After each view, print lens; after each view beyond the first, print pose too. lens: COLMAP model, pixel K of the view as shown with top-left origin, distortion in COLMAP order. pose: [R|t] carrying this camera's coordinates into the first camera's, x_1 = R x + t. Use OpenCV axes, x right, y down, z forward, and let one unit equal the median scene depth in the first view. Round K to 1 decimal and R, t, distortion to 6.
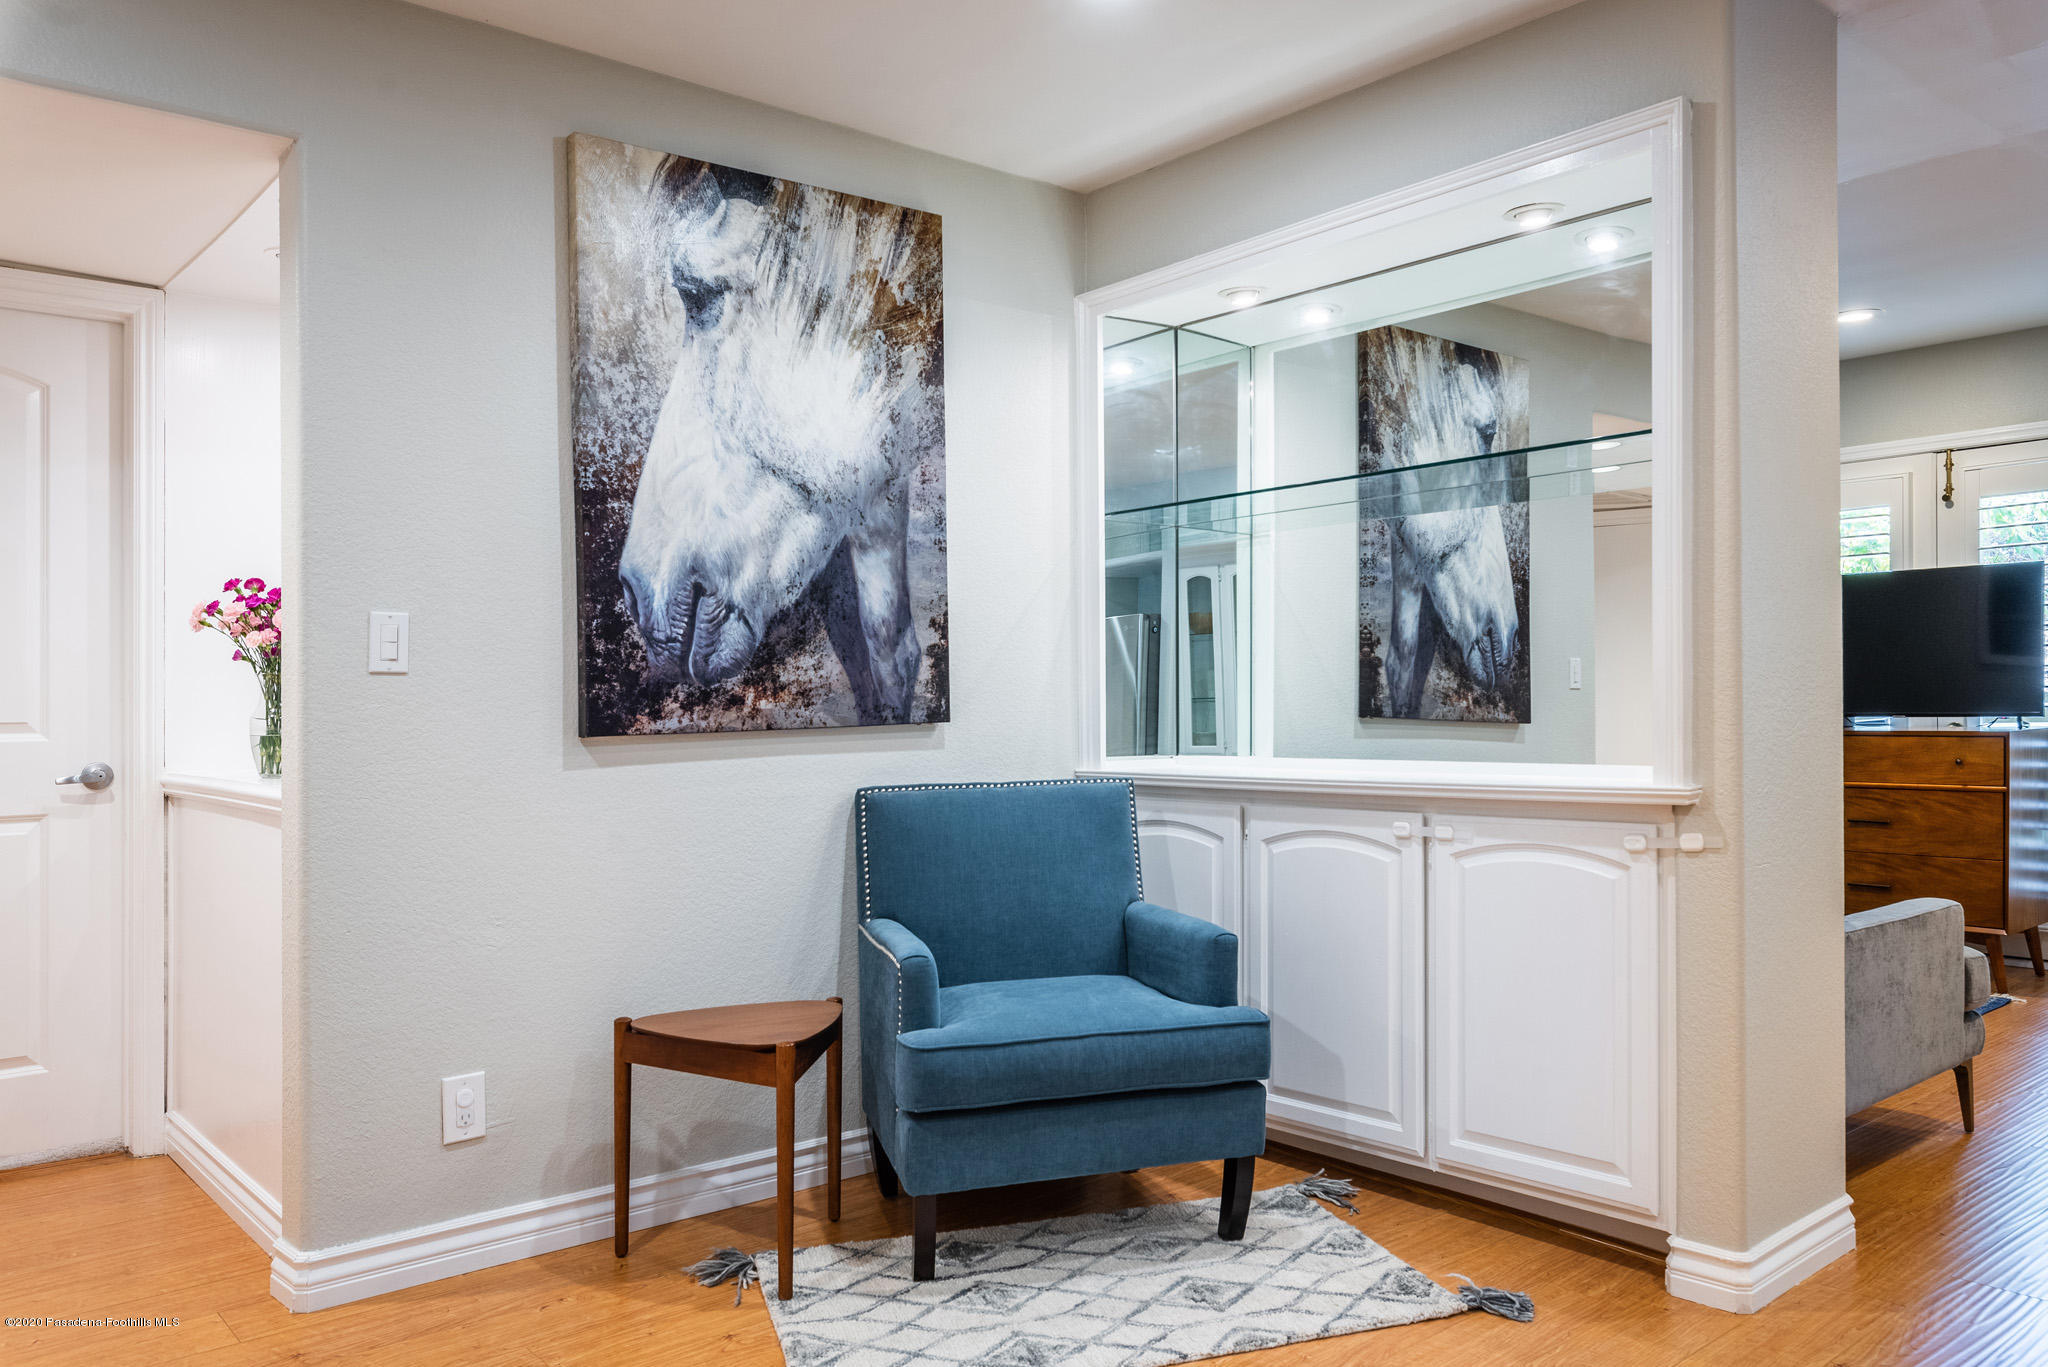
lens RADIAL K [[1484.8, 0, 1104.4], [0, 1484.8, 713.9], [0, 0, 1]] dist [0.003972, -0.002503]
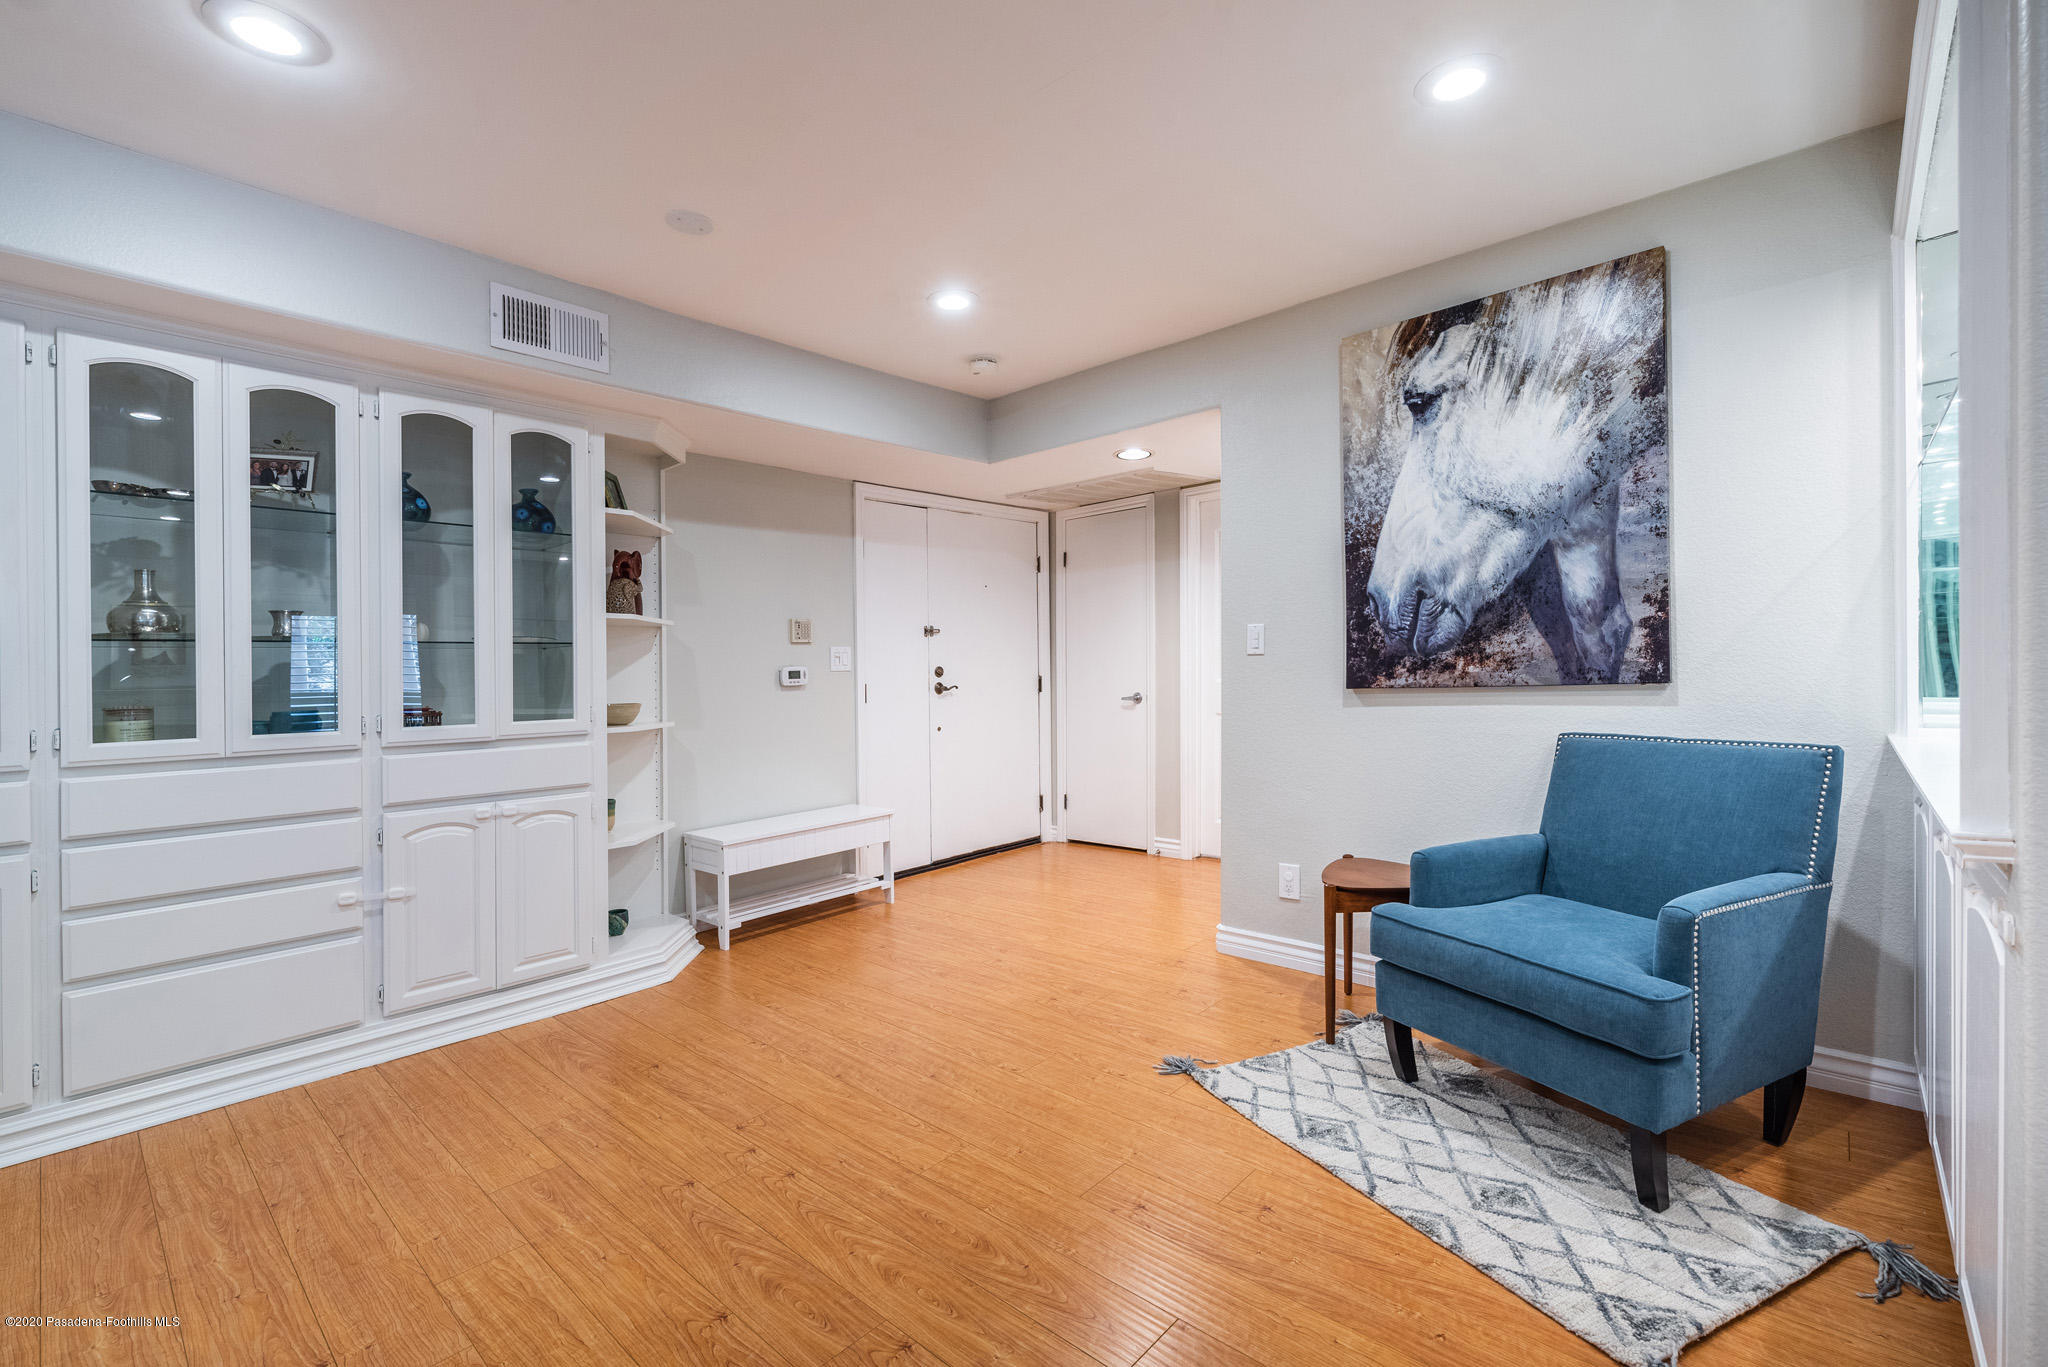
lens RADIAL K [[892.8, 0, 1029.2], [0, 892.8, 662.6], [0, 0, 1]] dist [0.002349, 0.000847]
pose [[0.119649, 0.000686, -0.992816, 0.589992], [0.010467, 0.999943, 0.001952, -0.019061], [0.992761, -0.010625, 0.119635, 0.474996]]
